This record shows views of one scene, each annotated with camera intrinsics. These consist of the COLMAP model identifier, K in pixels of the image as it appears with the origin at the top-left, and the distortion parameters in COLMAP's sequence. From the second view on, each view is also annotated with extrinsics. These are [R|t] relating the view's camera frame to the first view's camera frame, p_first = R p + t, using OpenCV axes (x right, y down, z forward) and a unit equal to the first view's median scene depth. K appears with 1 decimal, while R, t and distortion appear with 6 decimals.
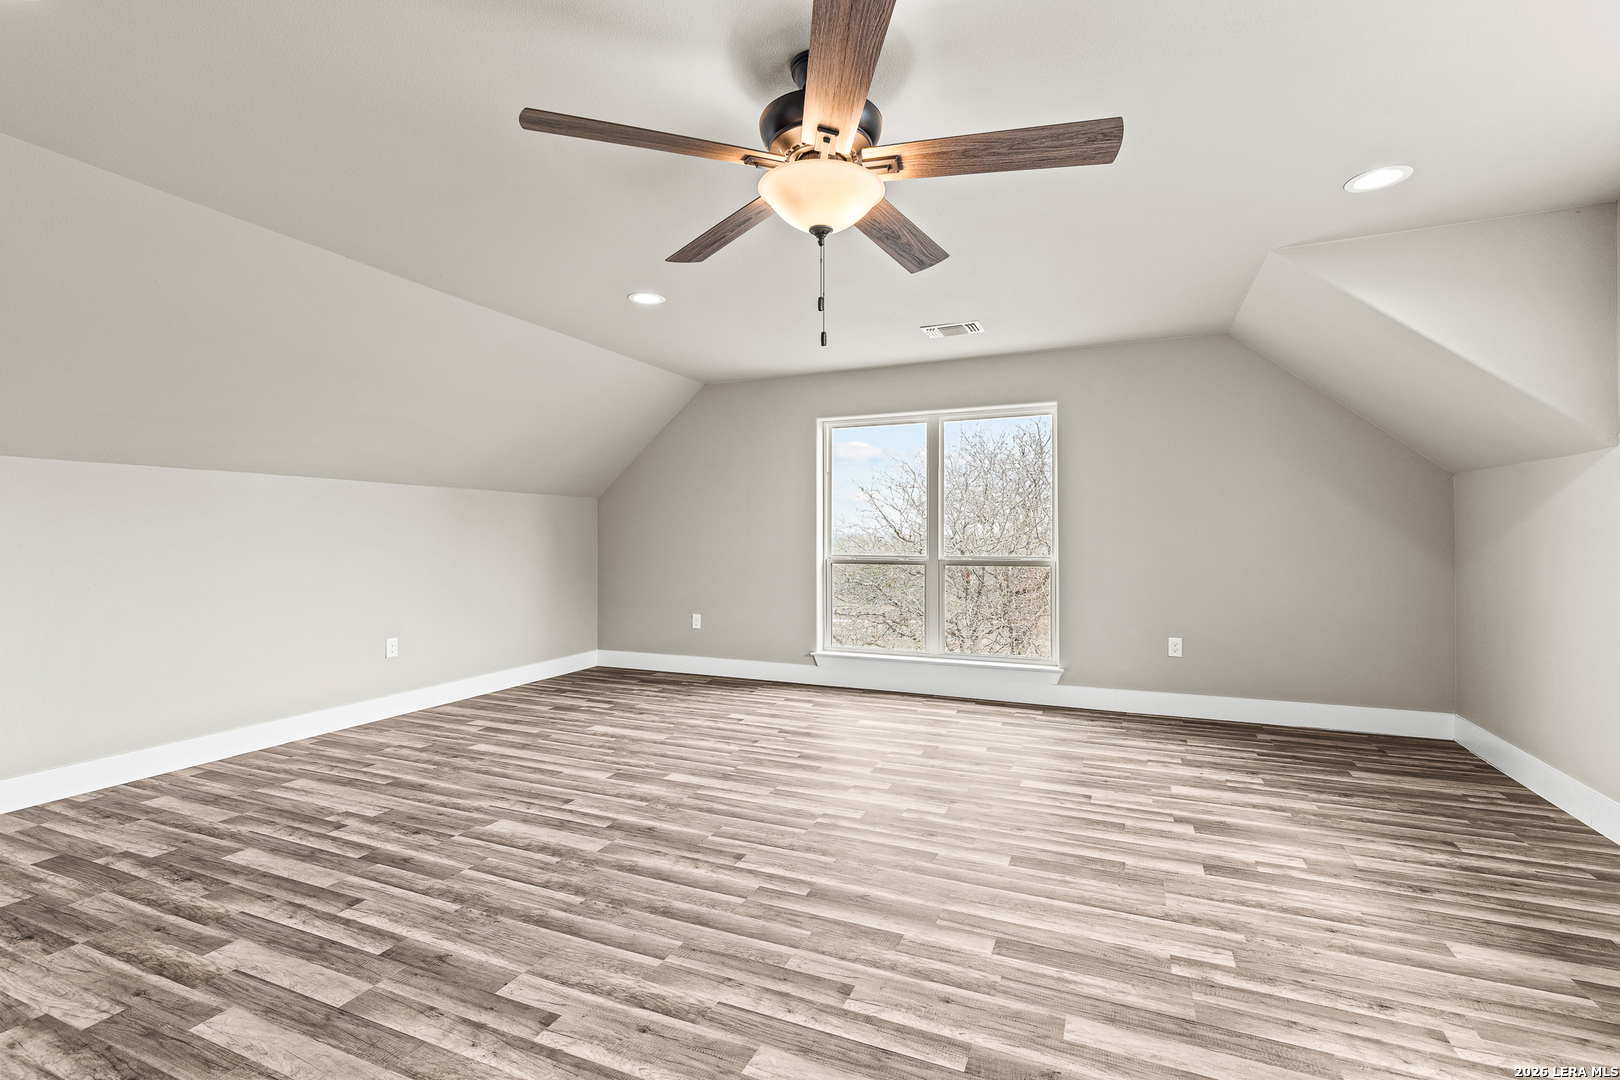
lens RADIAL K [[728.1, 0, 808.4], [0, 728.1, 529.0], [0, 0, 1]] dist [0.009082, -0.000319]
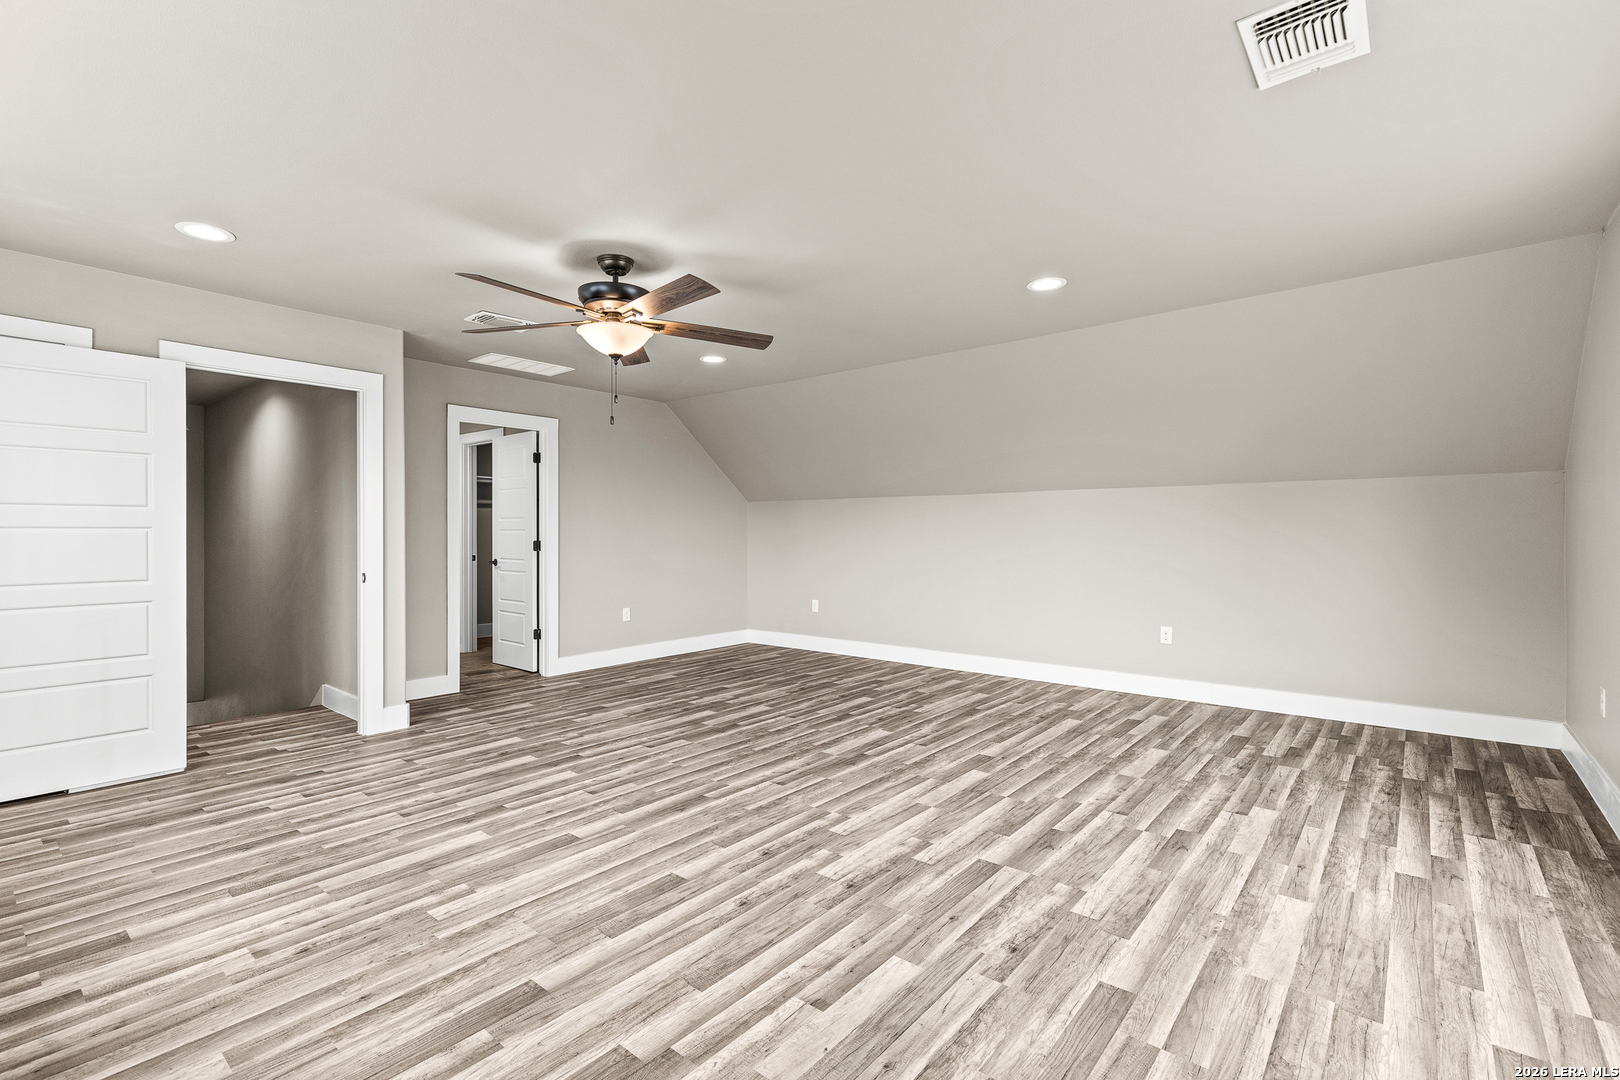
lens RADIAL K [[735.8, 0, 820.2], [0, 735.8, 534.5], [0, 0, 1]] dist [0.010074, -0.000214]
pose [[-0.272510, 0.003683, -0.962146, 1.129998], [0.010979, 0.999939, 0.000718, 0.008294], [0.962090, -0.010368, -0.272534, 1.415328]]
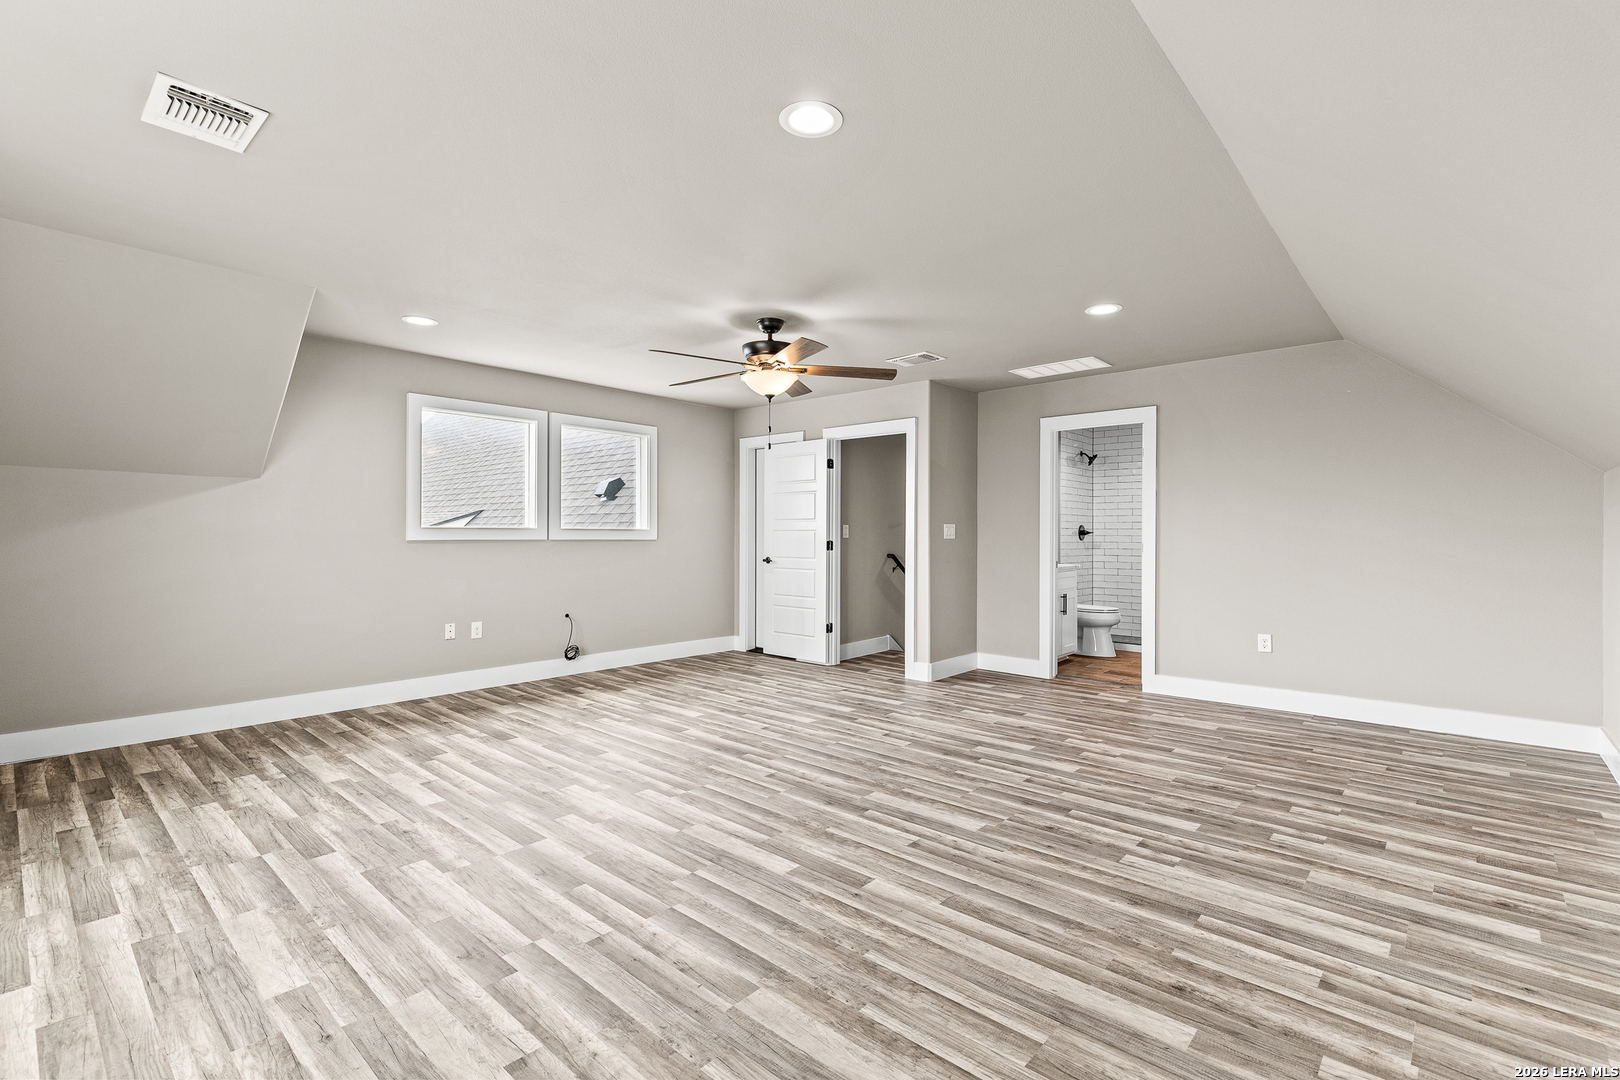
lens RADIAL K [[728.1, 0, 808.4], [0, 728.1, 529.0], [0, 0, 1]] dist [0.009082, -0.000319]
pose [[-0.947497, 0.001124, 0.319762, -0.584303], [-0.004011, 0.999873, -0.015398, 0.016535], [-0.319739, -0.015872, -0.947373, 2.234779]]
